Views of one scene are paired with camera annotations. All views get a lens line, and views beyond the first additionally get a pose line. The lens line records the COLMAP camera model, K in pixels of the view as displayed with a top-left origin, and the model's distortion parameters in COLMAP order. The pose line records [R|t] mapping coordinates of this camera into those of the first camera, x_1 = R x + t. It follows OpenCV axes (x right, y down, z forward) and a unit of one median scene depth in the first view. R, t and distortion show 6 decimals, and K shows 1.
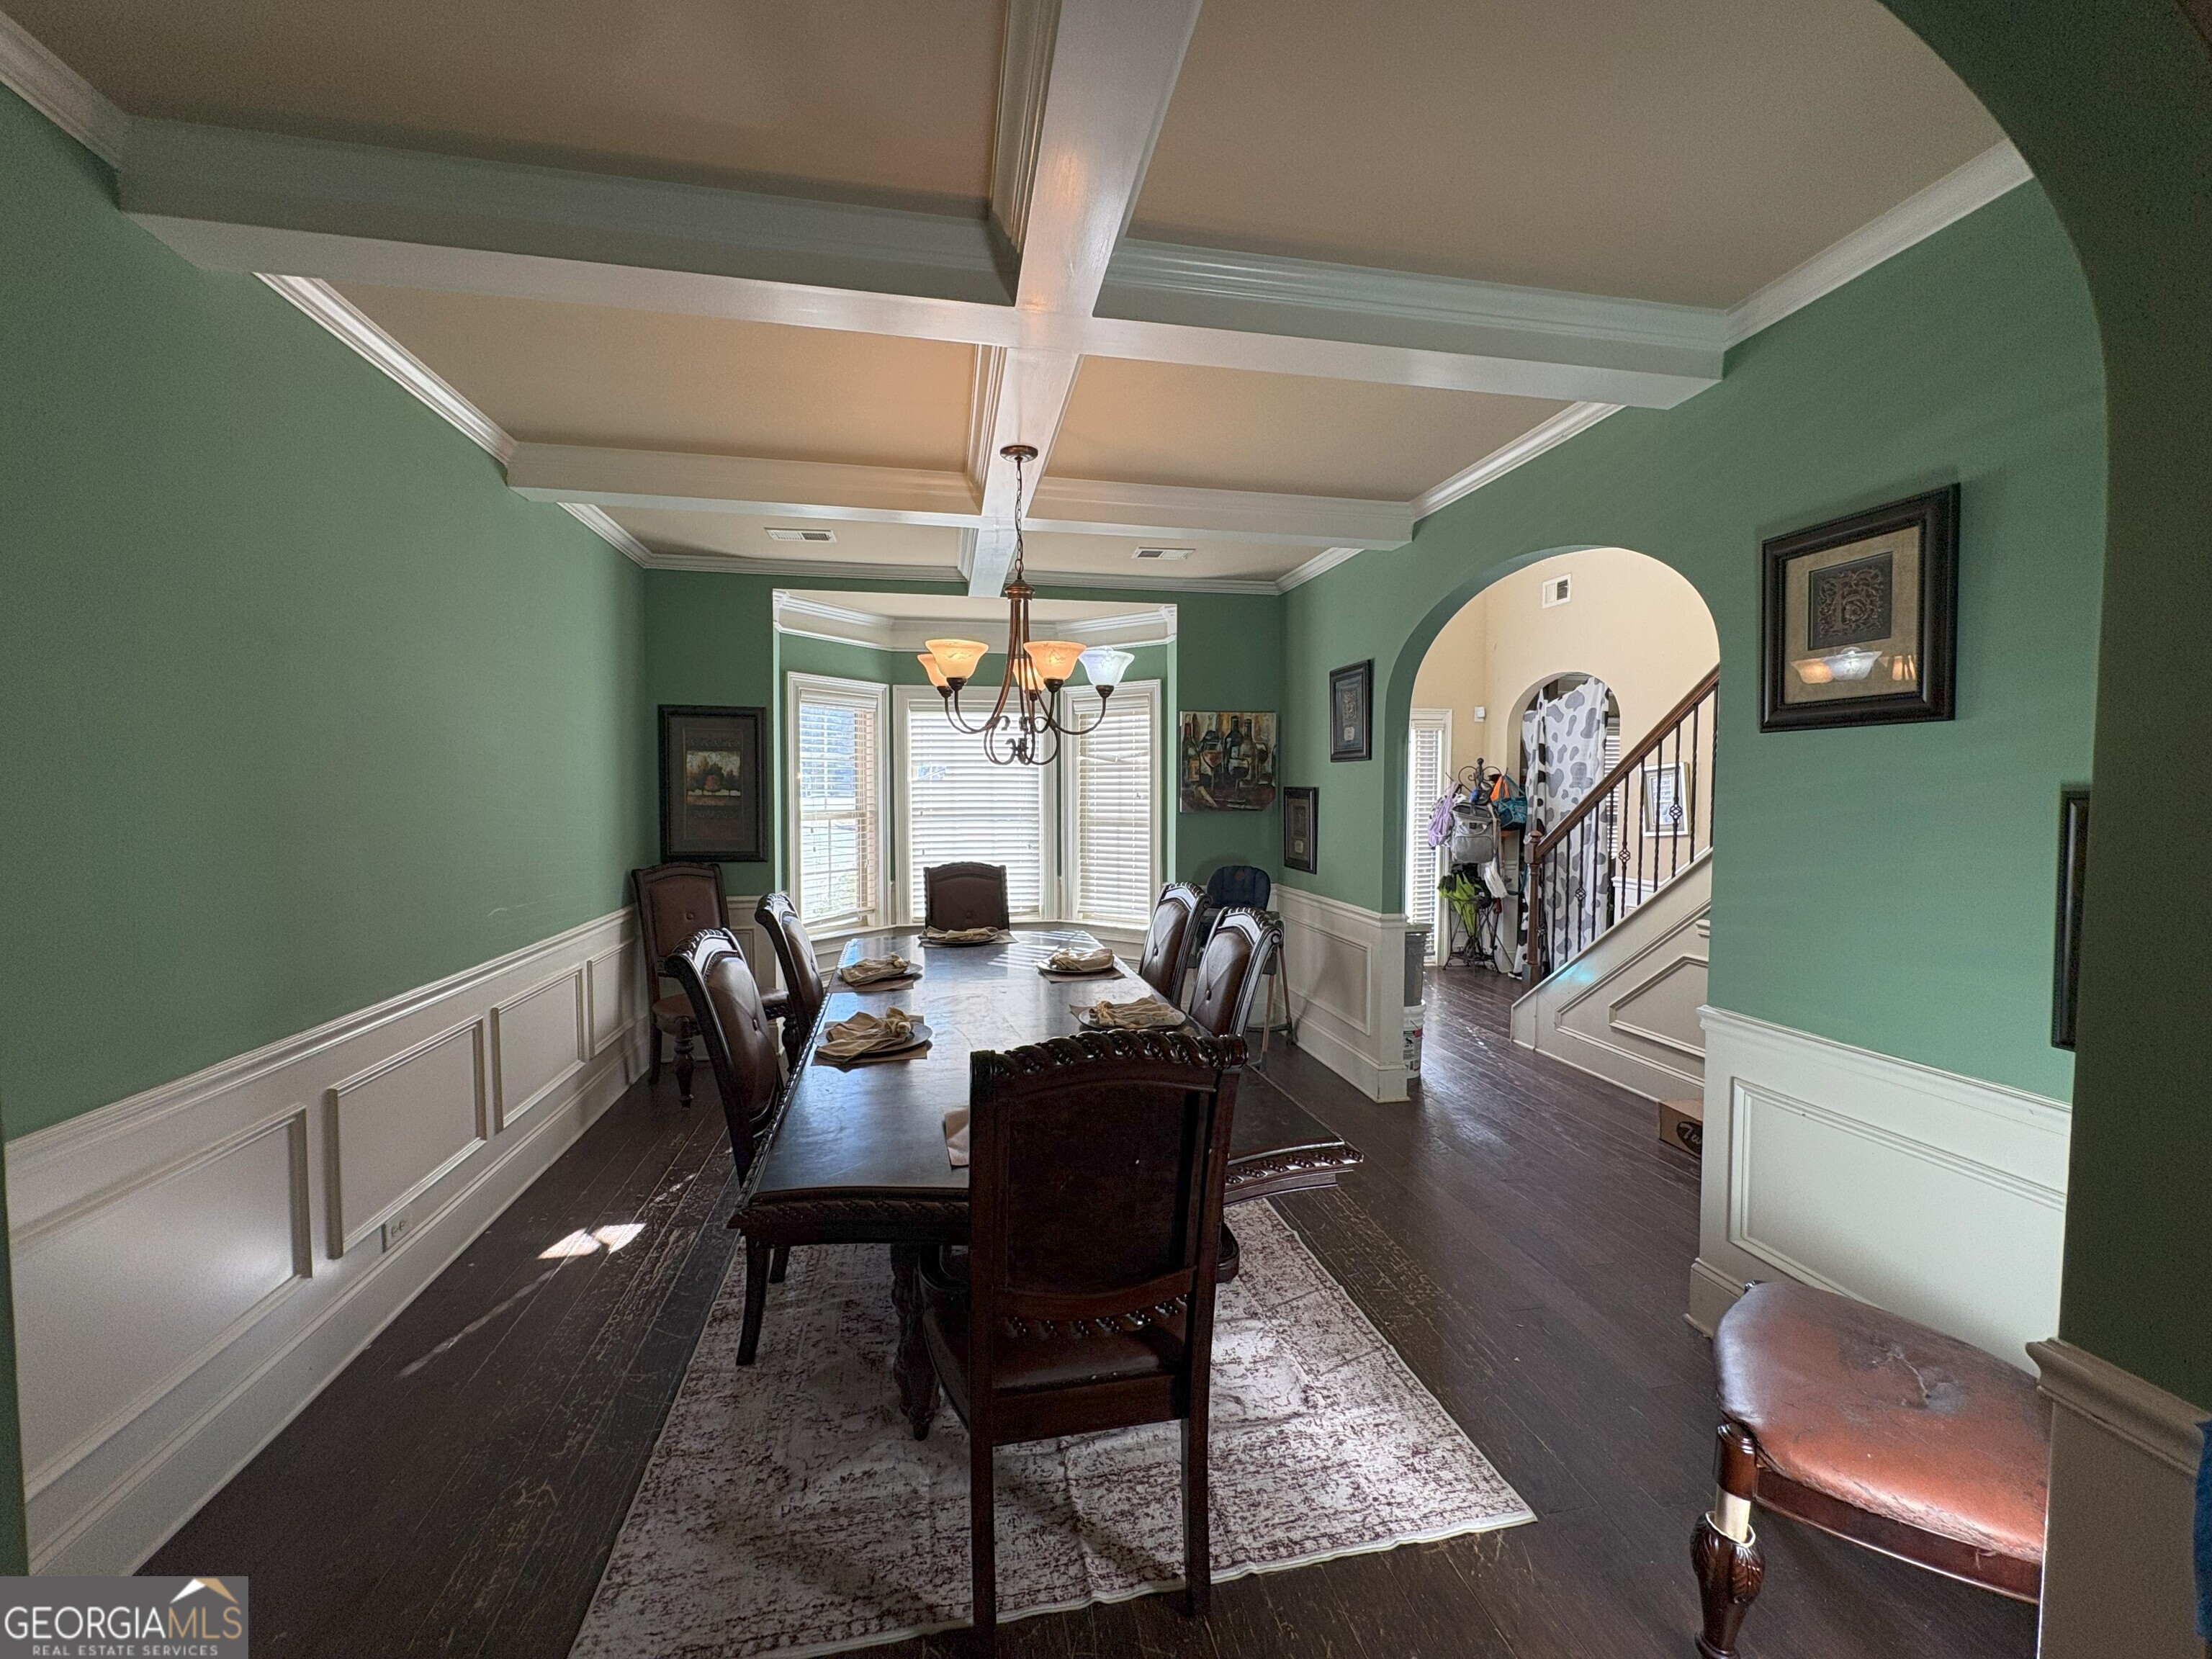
lens RADIAL K [[881.3, 0, 1105.9], [0, 881.3, 829.7], [0, 0, 1]] dist [0.000713, 0.000031]
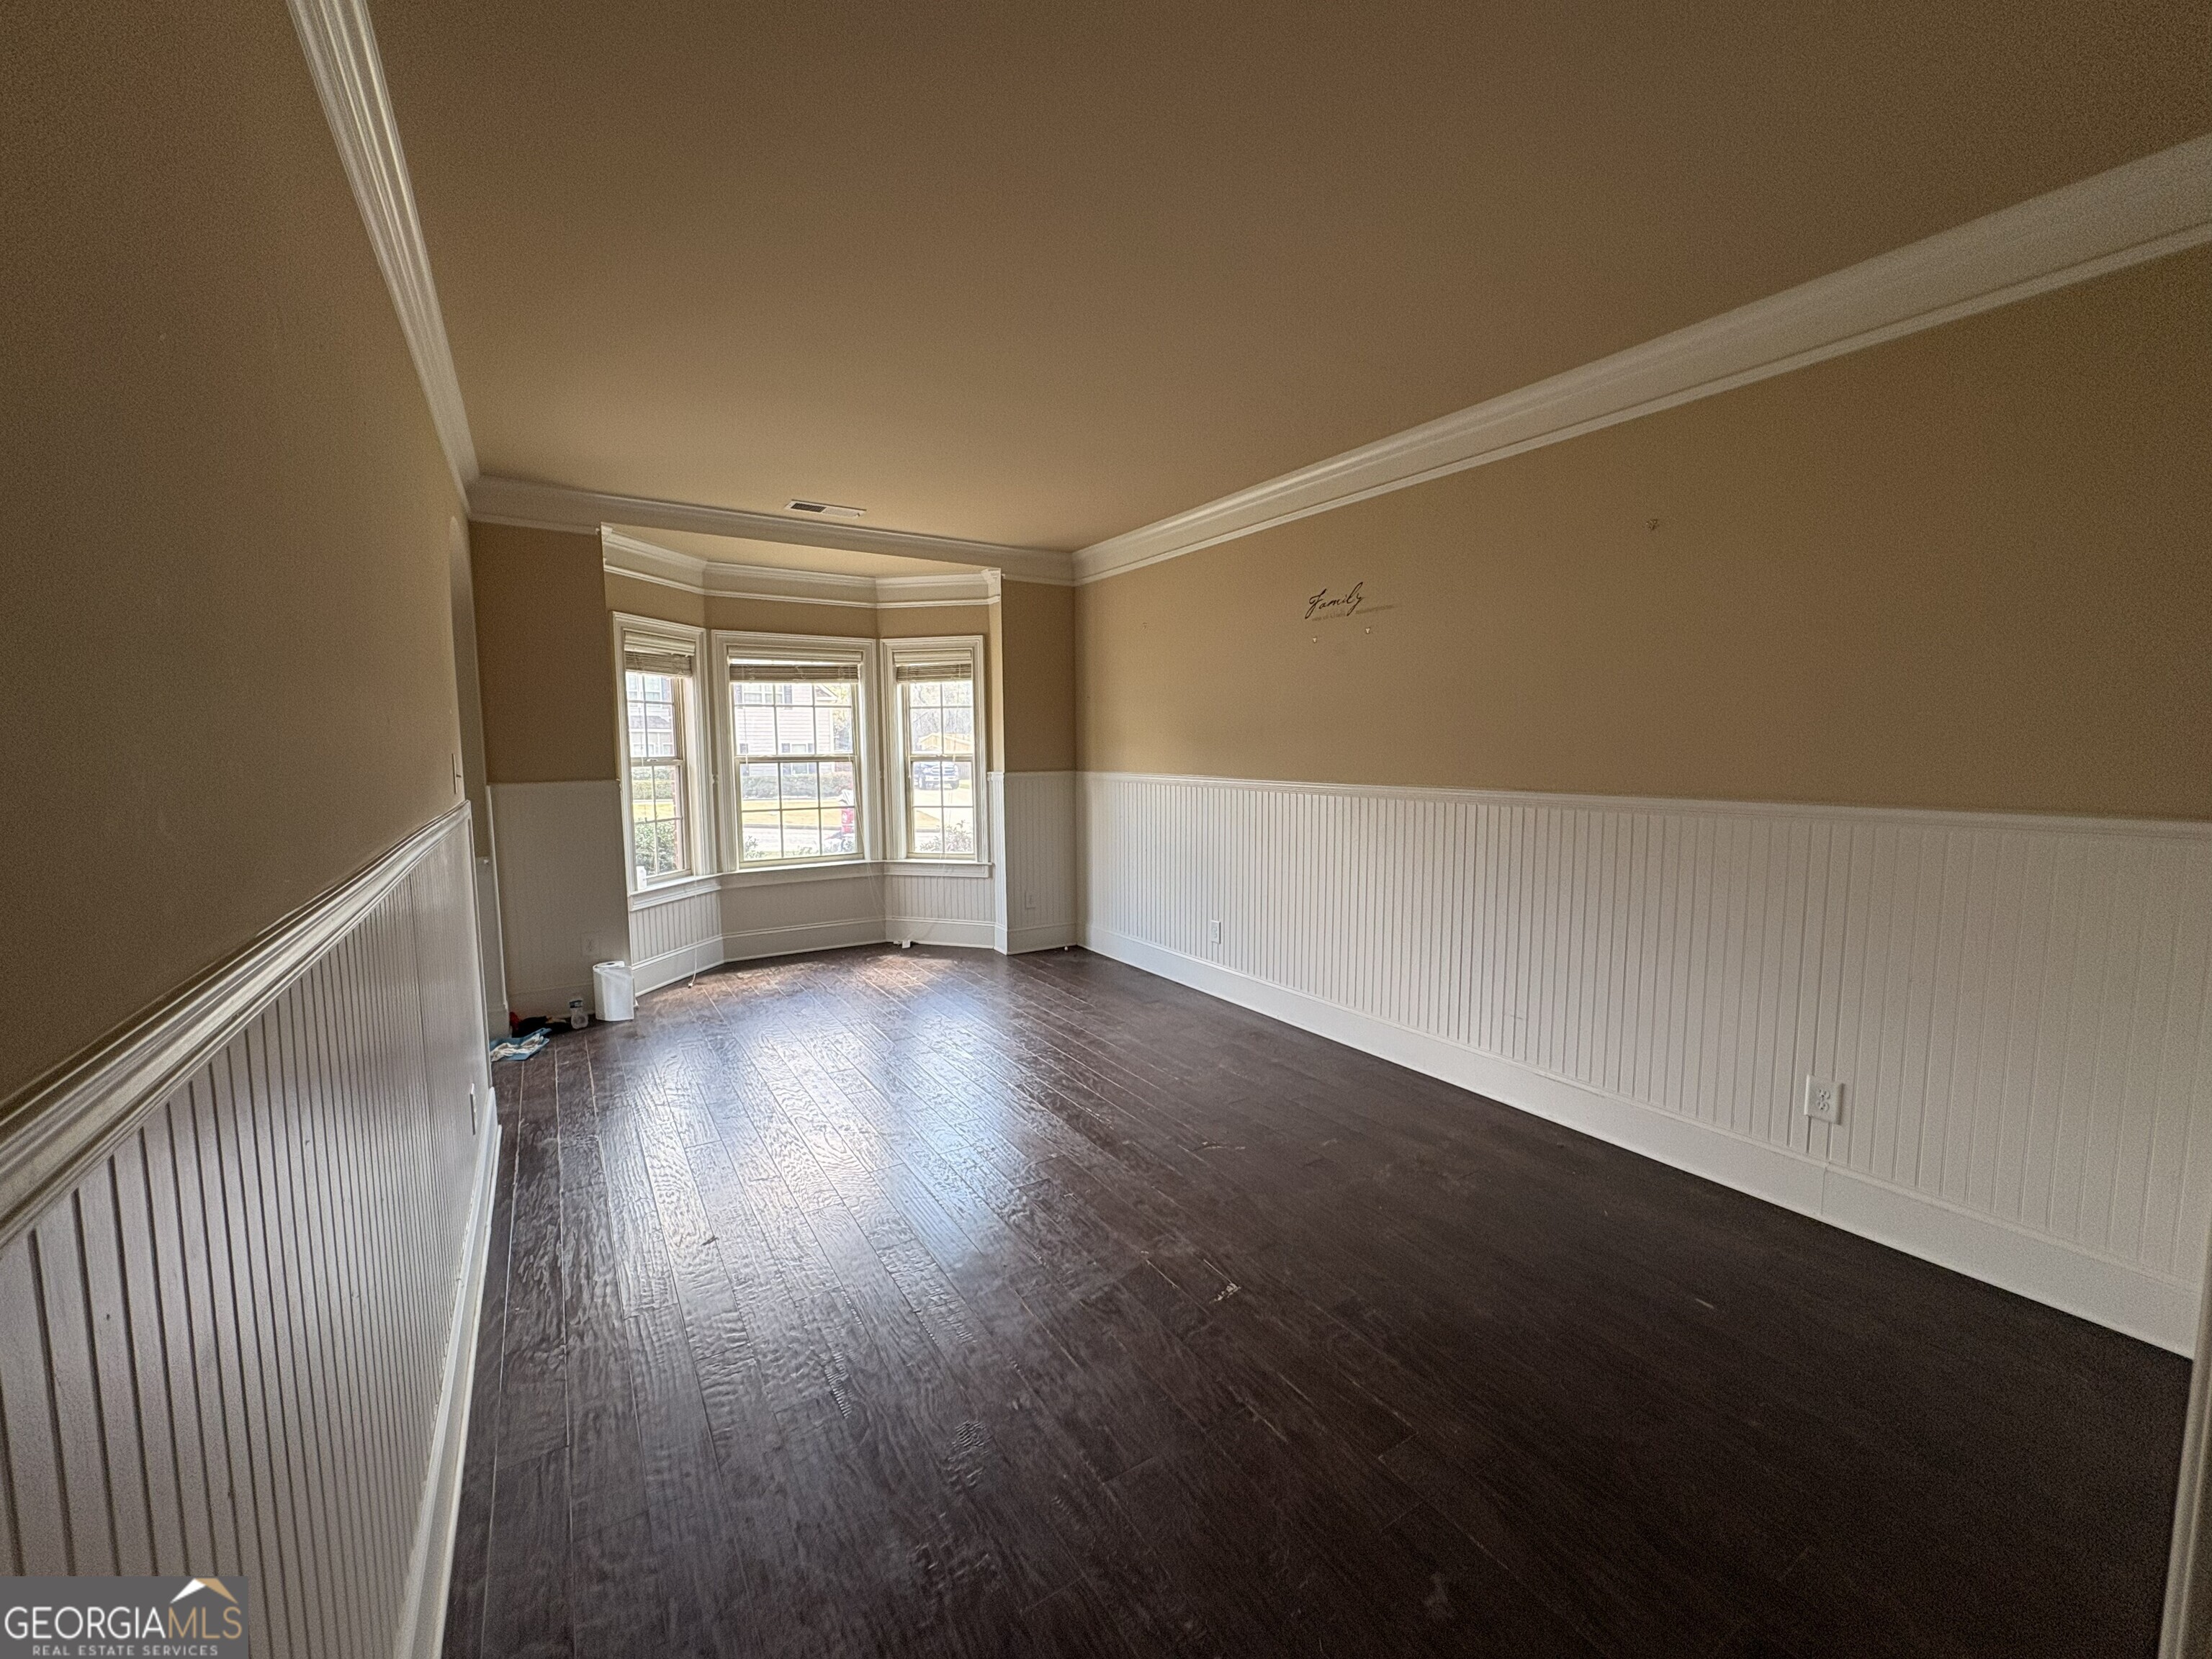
lens RADIAL K [[881.3, 0, 1103.7], [0, 881.3, 827.8], [0, 0, 1]] dist [0.000713, 0.000031]
pose [[0.931717, -0.035271, 0.361467, -0.264792], [0.014707, 0.998121, 0.059486, 0.006125], [-0.362886, -0.050108, 0.930485, -0.116637]]
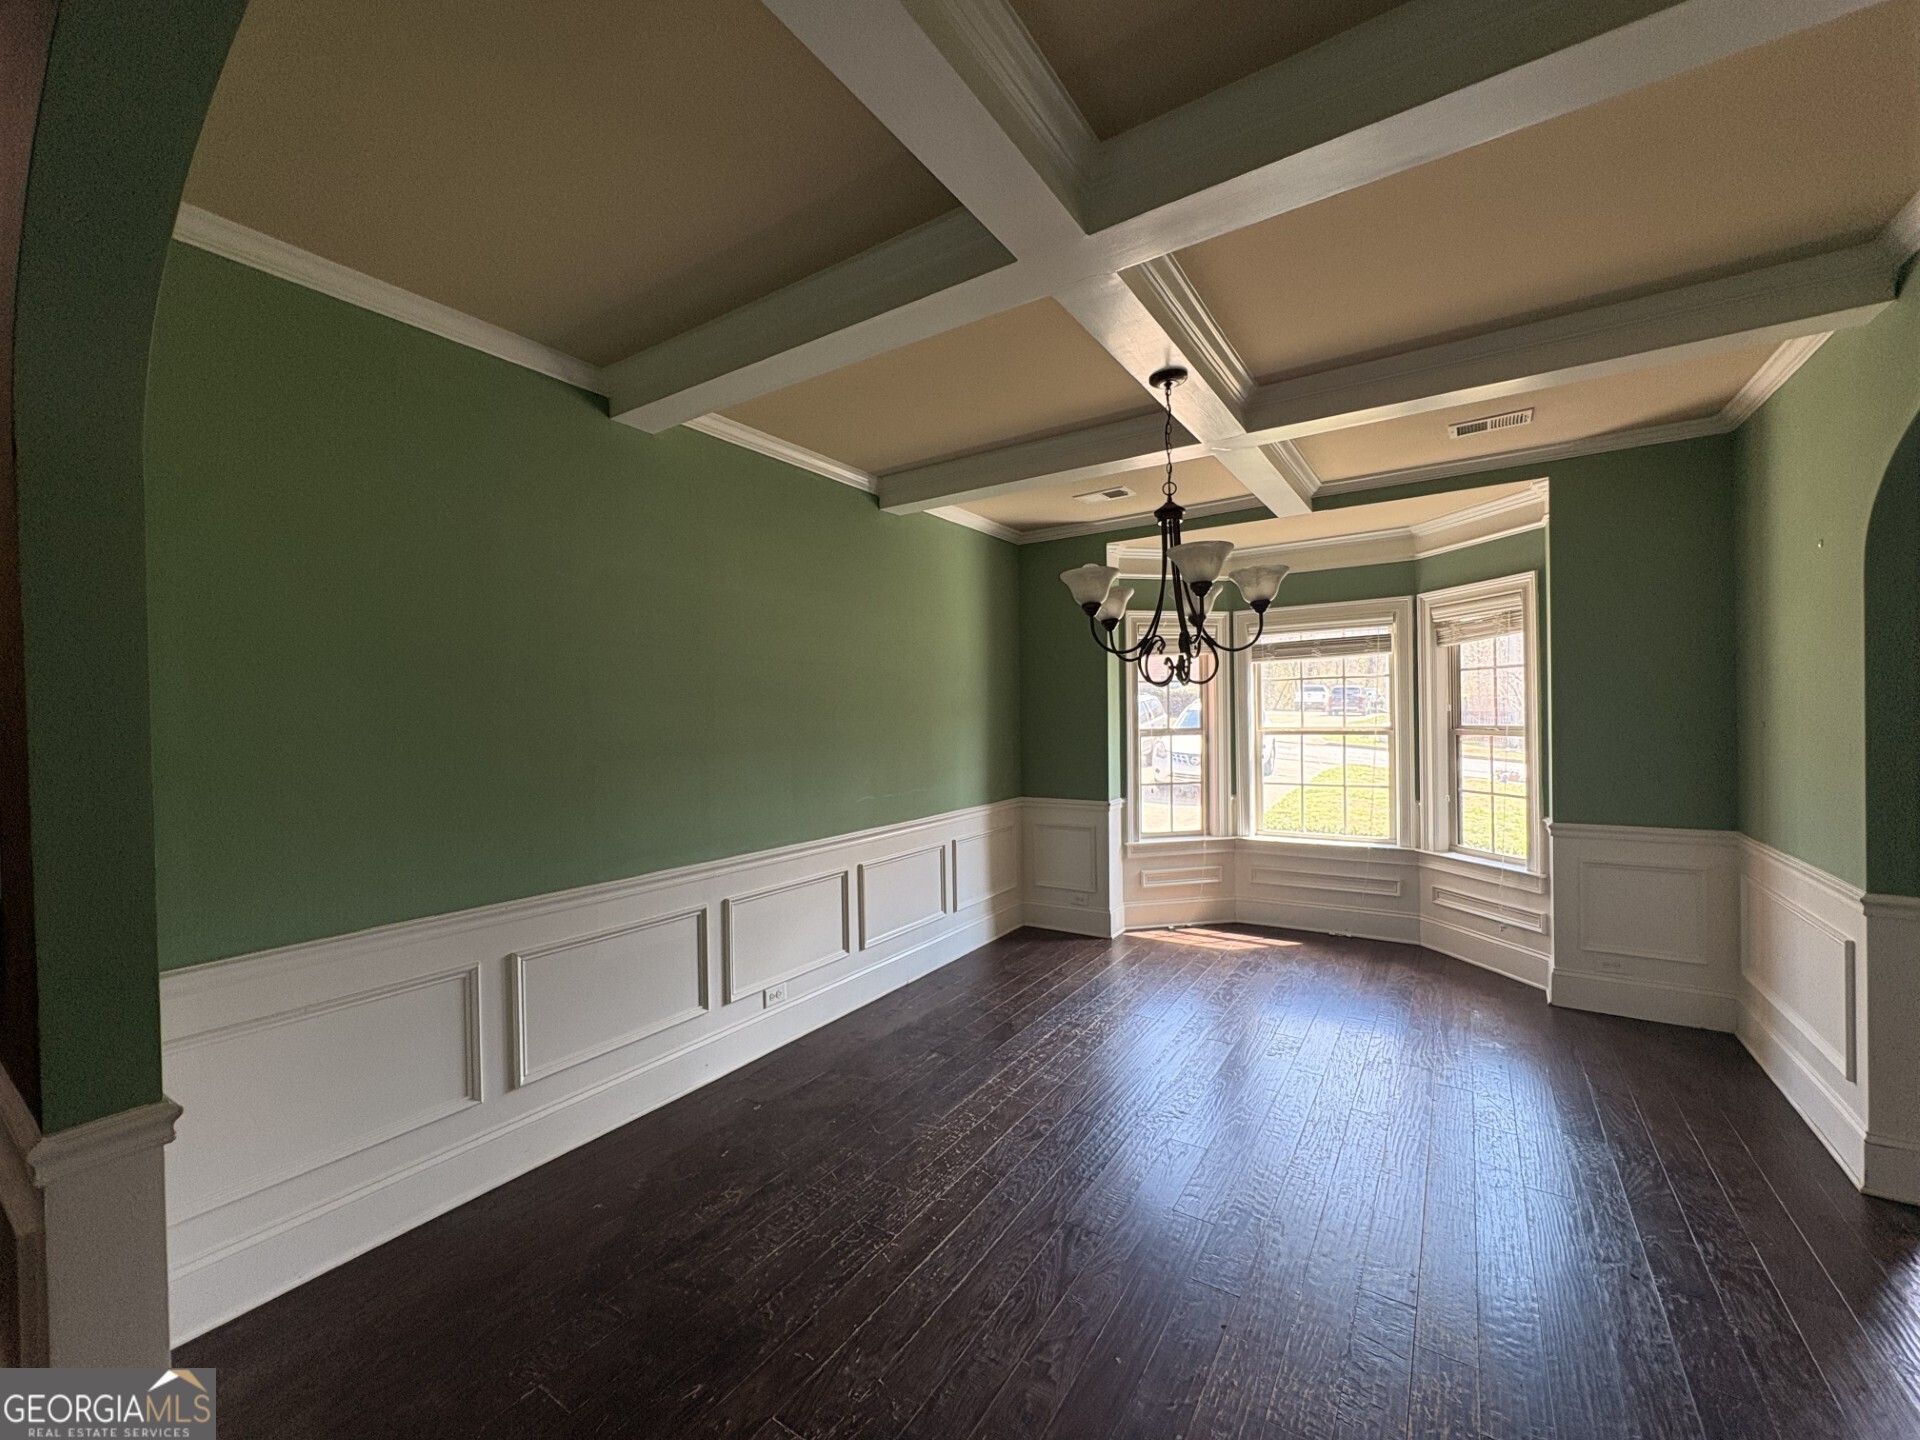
lens RADIAL K [[765.0, 0, 955.6], [0, 765.0, 717.8], [0, 0, 1]] dist [0.000713, 0.000031]
pose [[0.715654, -0.011320, -0.698363, 0.223660], [-0.013675, 0.999450, -0.030214, -0.004061], [0.698321, 0.031173, 0.715105, 0.138549]]
